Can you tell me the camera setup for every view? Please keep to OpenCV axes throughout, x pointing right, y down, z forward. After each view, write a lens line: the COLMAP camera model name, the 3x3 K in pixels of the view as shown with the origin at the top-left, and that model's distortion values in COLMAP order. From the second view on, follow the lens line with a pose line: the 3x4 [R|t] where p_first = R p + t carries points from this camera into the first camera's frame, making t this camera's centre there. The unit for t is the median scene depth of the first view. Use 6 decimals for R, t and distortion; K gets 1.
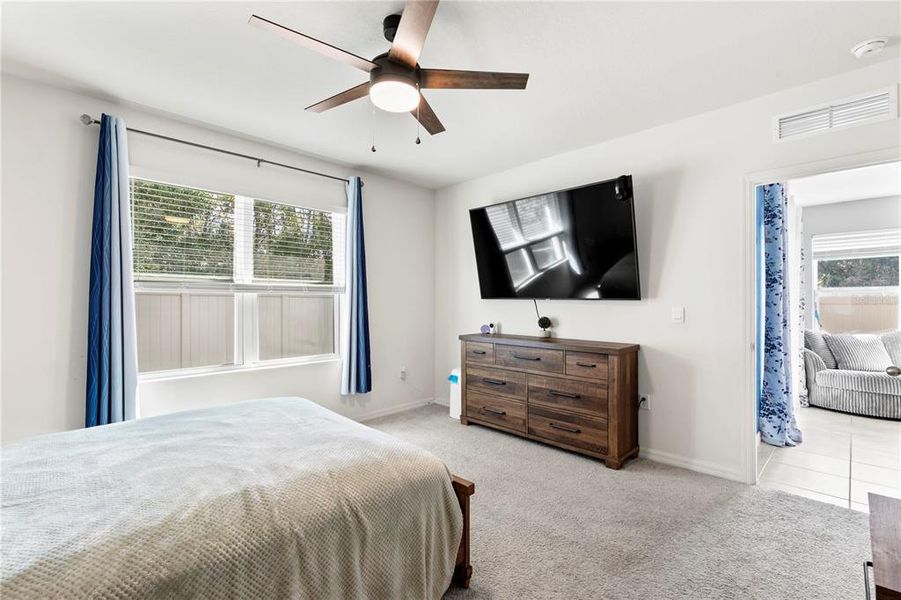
lens RADIAL K [[412.1, 0, 450.2], [0, 412.1, 303.6], [0, 0, 1]] dist [0.000673, 0.000226]
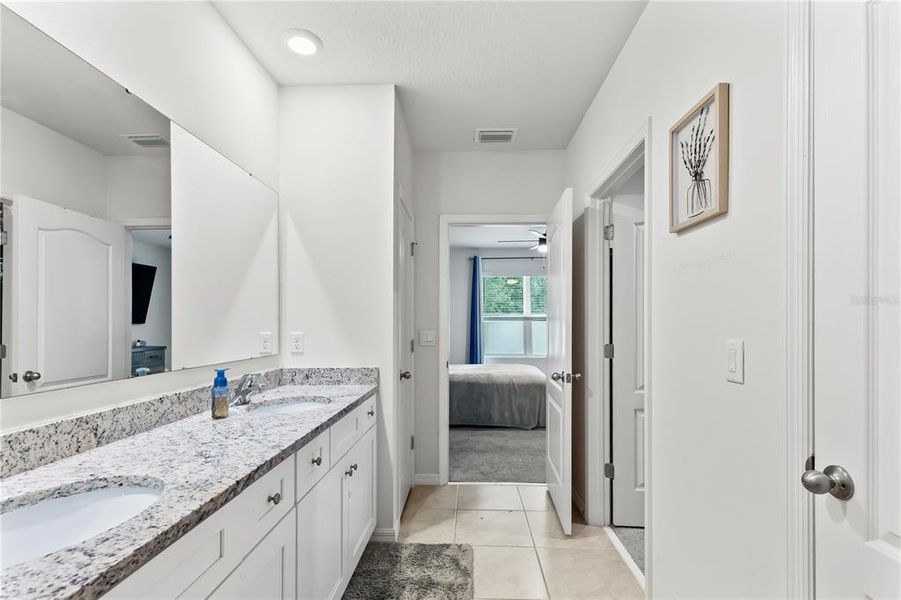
lens RADIAL K [[412.1, 0, 450.2], [0, 412.1, 303.6], [0, 0, 1]] dist [0.000673, 0.000226]
pose [[0.675672, -0.018718, -0.736965, 1.089092], [-0.006380, 0.999492, -0.031235, -0.048895], [0.737175, 0.025806, 0.675209, -0.987669]]
